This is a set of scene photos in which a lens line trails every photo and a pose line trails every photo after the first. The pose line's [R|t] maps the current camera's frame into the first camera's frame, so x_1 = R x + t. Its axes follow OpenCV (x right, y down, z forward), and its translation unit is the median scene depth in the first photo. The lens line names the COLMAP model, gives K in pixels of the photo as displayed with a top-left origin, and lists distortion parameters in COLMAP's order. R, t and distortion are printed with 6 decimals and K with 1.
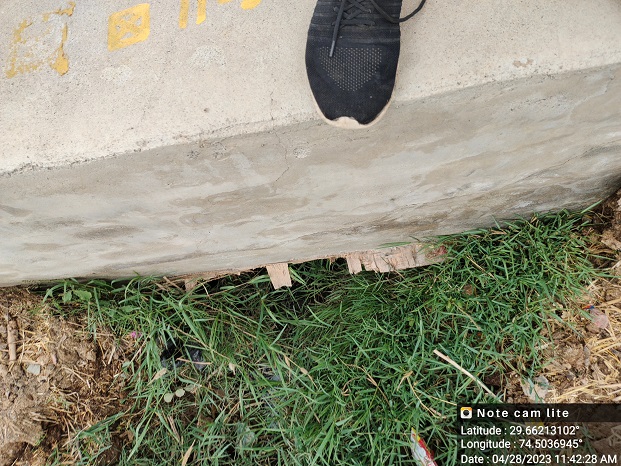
lens RADIAL K [[469.8, 0, 360.5], [0, 469.8, 233.1], [0, 0, 1]] dist [0.057600, -0.106412]
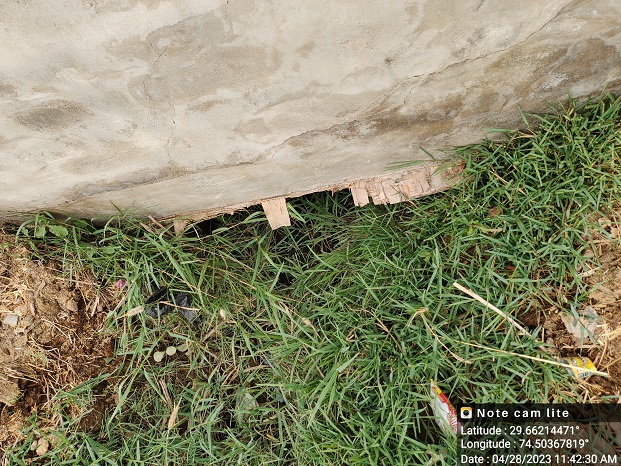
lens RADIAL K [[469.8, 0, 360.5], [0, 469.8, 233.1], [0, 0, 1]] dist [0.057600, -0.106412]
pose [[0.996802, -0.027544, -0.075012, 0.053150], [0.024218, 0.998698, -0.044896, 0.183255], [0.076151, 0.042936, 0.996171, 0.143741]]
